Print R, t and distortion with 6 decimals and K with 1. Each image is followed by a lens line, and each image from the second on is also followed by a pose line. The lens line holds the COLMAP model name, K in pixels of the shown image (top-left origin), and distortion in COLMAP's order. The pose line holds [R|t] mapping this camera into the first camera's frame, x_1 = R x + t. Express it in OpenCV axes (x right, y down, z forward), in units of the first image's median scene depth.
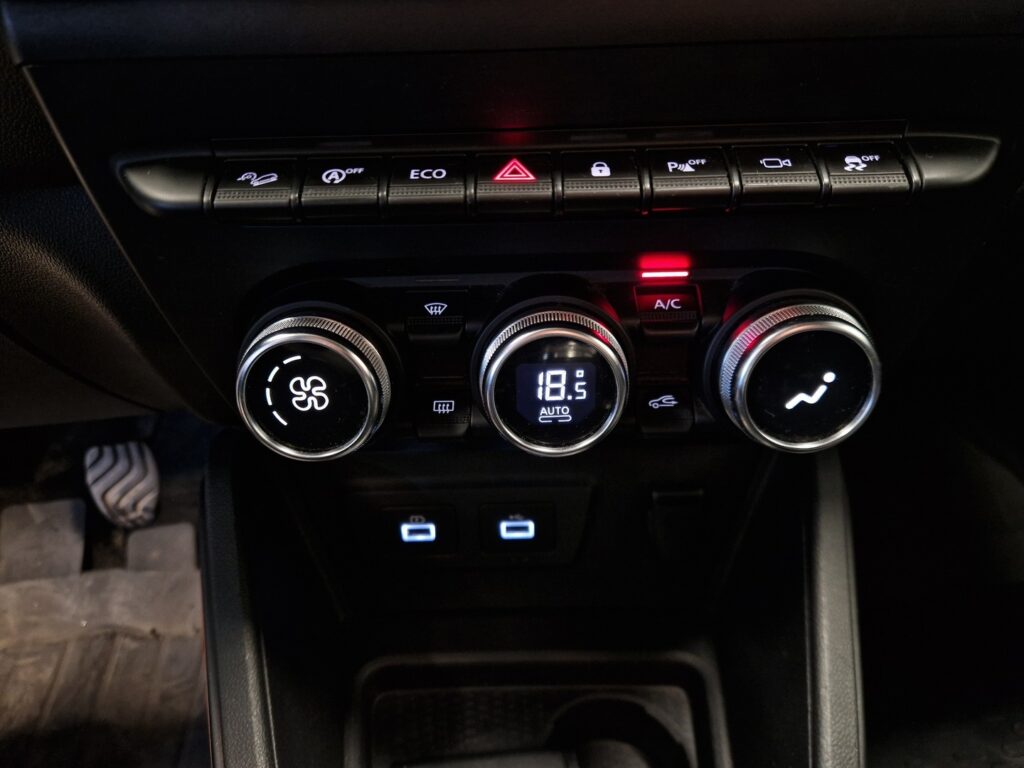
lens RADIAL K [[693.1, 0, 512.0], [0, 693.1, 384.0], [0, 0, 1]] dist [0.044449, -0.034267]
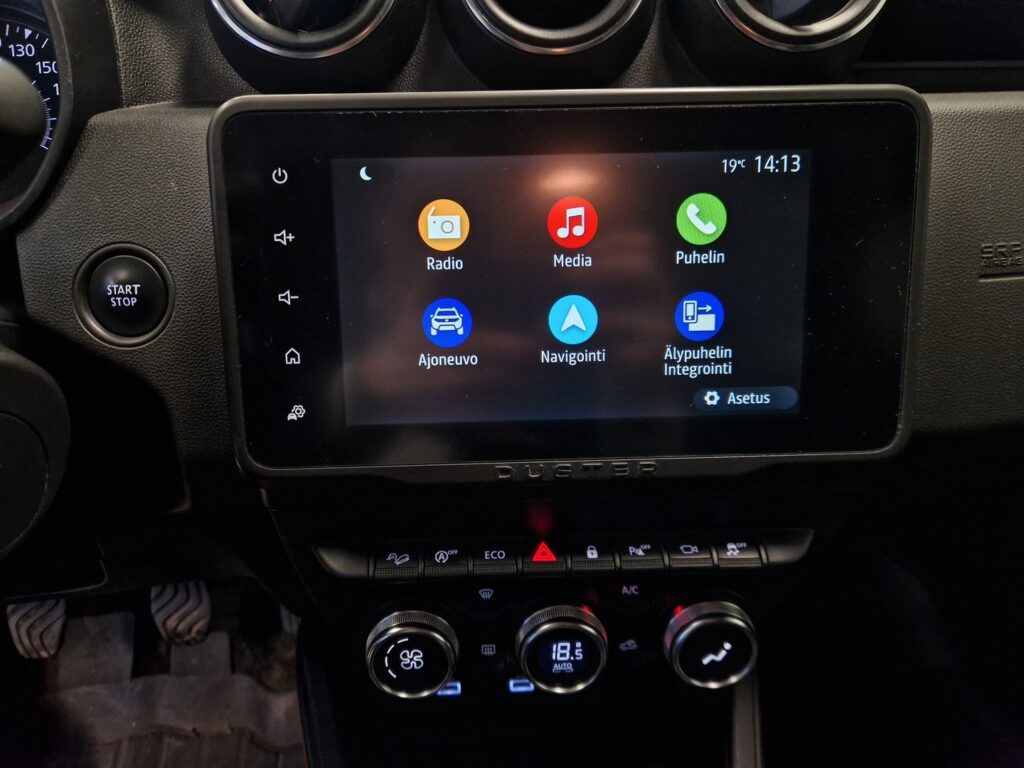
lens RADIAL K [[669.3, 0, 504.0], [0, 669.3, 384.8], [0, 0, 1]] dist [0.063678, -0.066406]
pose [[0.999121, -0.003385, 0.041780, -0.140660], [0.005551, 0.998641, -0.051816, -0.540870], [-0.041548, 0.052002, 0.997782, -0.608842]]
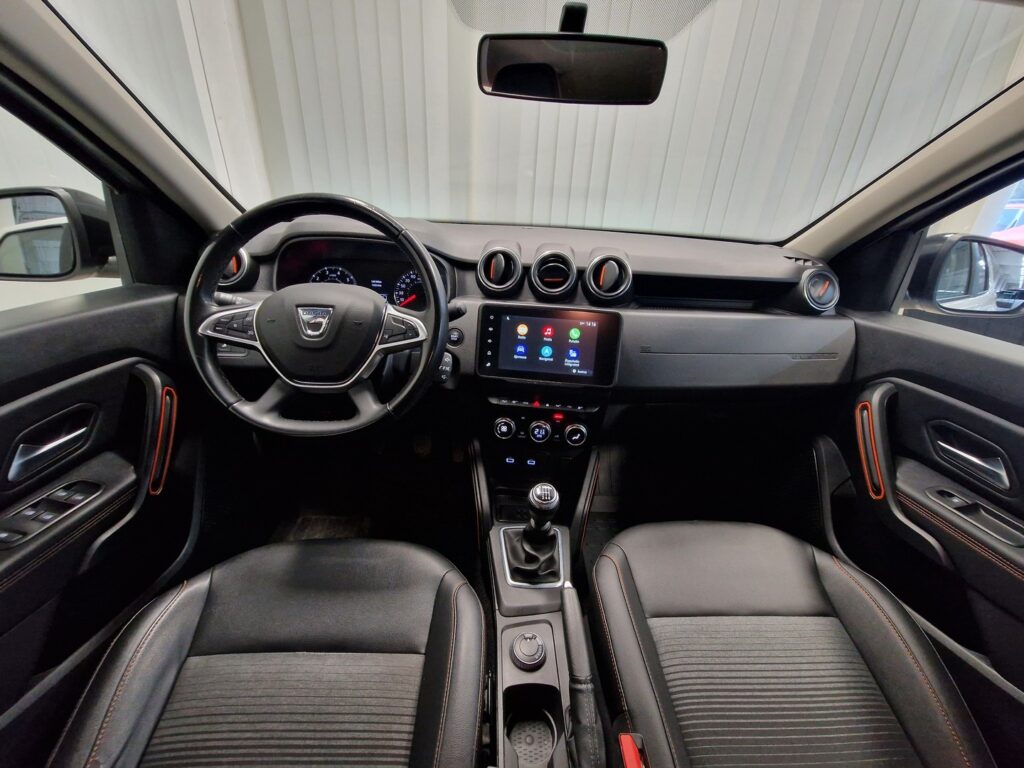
lens RADIAL K [[414.4, 0, 513.7], [0, 414.4, 402.6], [0, 0, 1]] dist [-0.000994, -0.000322]
pose [[0.991643, 0.113397, -0.061533, 0.027775], [-0.117589, 0.990633, -0.069425, 0.031504], [0.053084, 0.076081, 0.995688, -3.100162]]
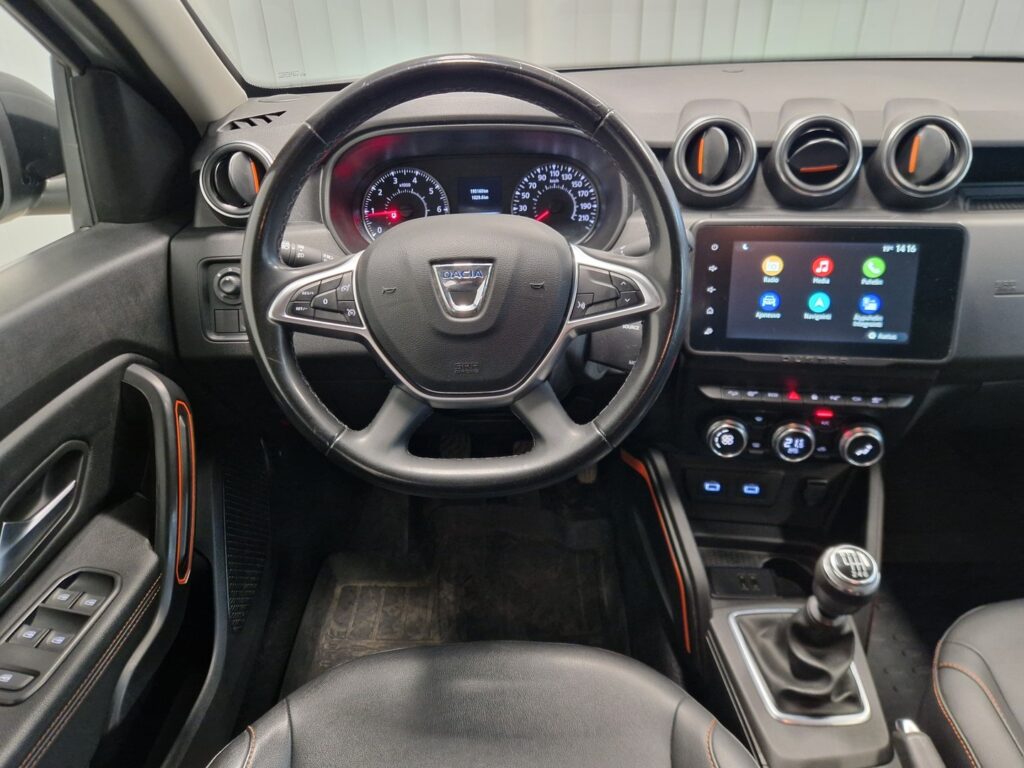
lens RADIAL K [[693.1, 0, 512.0], [0, 693.1, 384.0], [0, 0, 1]] dist [0.044449, -0.034267]
pose [[0.988463, 0.071057, -0.133762, -0.988024], [-0.073490, 0.997207, -0.013333, -0.158381], [0.132441, 0.023009, 0.990924, -3.046188]]
